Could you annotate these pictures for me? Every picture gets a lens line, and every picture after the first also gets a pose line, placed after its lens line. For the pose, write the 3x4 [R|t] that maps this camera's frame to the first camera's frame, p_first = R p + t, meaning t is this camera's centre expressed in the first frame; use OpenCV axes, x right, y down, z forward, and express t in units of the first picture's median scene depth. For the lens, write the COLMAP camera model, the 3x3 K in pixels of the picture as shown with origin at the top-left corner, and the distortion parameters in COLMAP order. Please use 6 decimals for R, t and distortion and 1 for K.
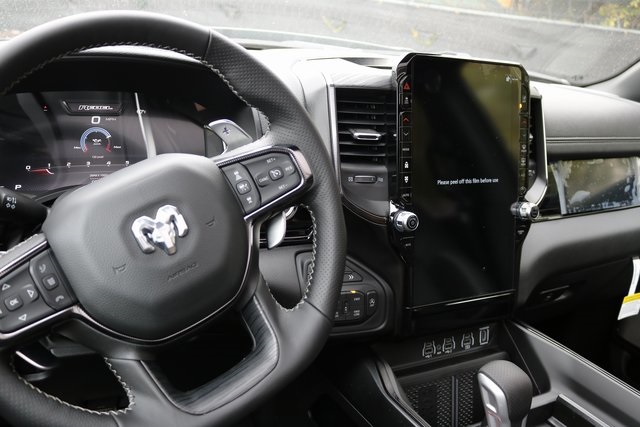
lens RADIAL K [[625.3, 0, 320.0], [0, 625.3, 213.5], [0, 0, 1]] dist [-0.086388, 0.006328]
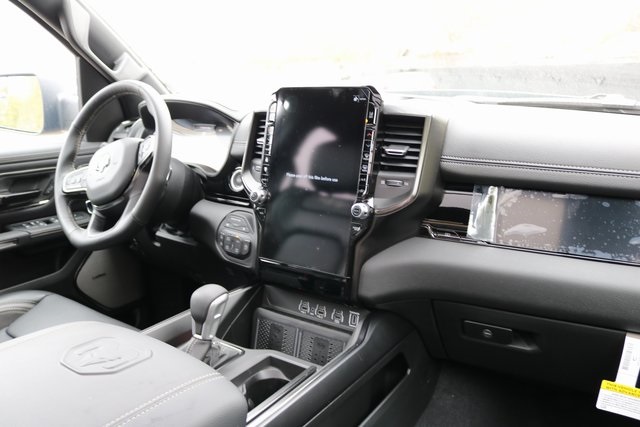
lens RADIAL K [[529.0, 0, 320.0], [0, 529.0, 213.5], [0, 0, 1]] dist [-0.177293, 0.159610]
pose [[0.439132, 0.102795, -0.892522, 1.204059], [-0.219895, 0.975515, 0.004162, 0.013899], [0.871096, 0.194434, 0.450984, 0.505125]]
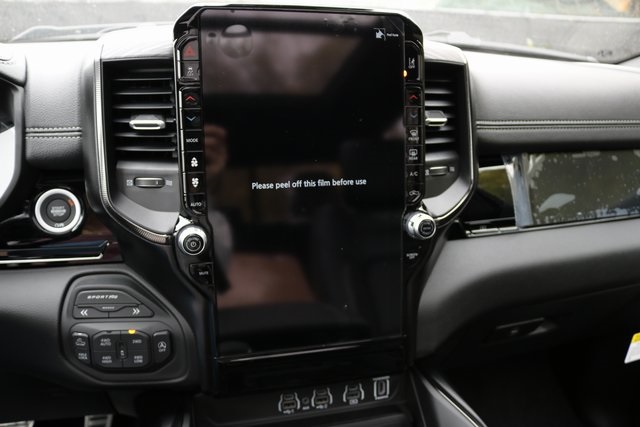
lens RADIAL K [[529.0, 0, 320.0], [0, 529.0, 213.5], [0, 0, 1]] dist [-0.177293, 0.159610]
pose [[0.964306, 0.014431, -0.264398, 0.390971], [-0.009338, 0.999746, 0.020509, -0.029428], [0.264626, -0.017308, 0.964196, 0.412464]]
